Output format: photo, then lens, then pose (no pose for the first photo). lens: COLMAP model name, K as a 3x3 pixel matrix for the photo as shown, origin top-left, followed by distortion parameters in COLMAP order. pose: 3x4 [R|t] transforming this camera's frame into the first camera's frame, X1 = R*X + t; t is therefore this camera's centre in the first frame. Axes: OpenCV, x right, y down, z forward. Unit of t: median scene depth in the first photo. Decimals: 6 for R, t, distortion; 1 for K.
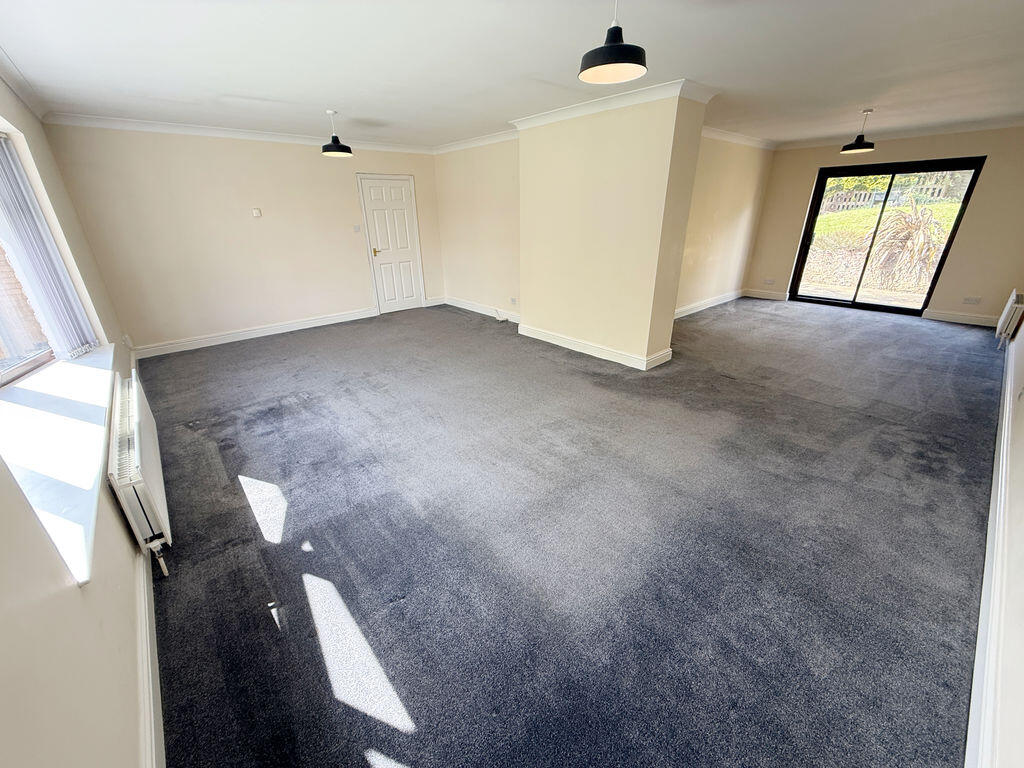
lens RADIAL K [[407.0, 0, 508.9], [0, 407.0, 382.8], [0, 0, 1]] dist [-0.001968, 0.000003]
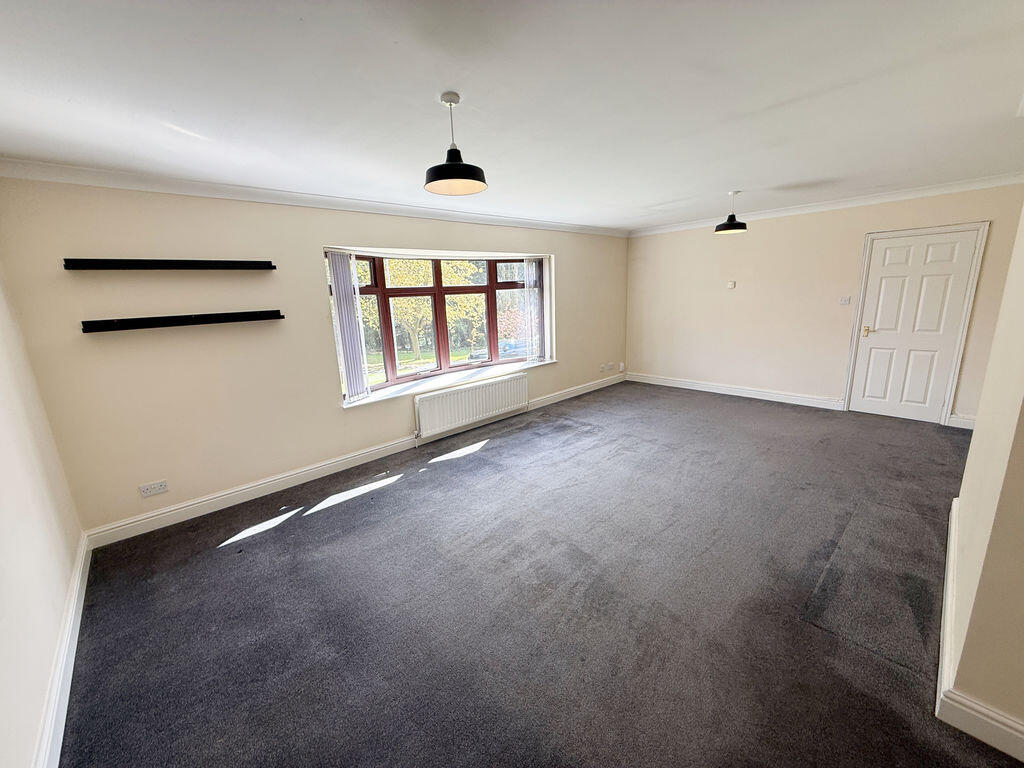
lens RADIAL K [[407.0, 0, 508.2], [0, 407.0, 382.4], [0, 0, 1]] dist [-0.001968, 0.000003]
pose [[0.026677, 0.232847, -0.972147, 0.500807], [-0.352177, 0.912332, 0.208856, -0.199443], [0.935553, 0.336796, 0.106342, 0.419798]]
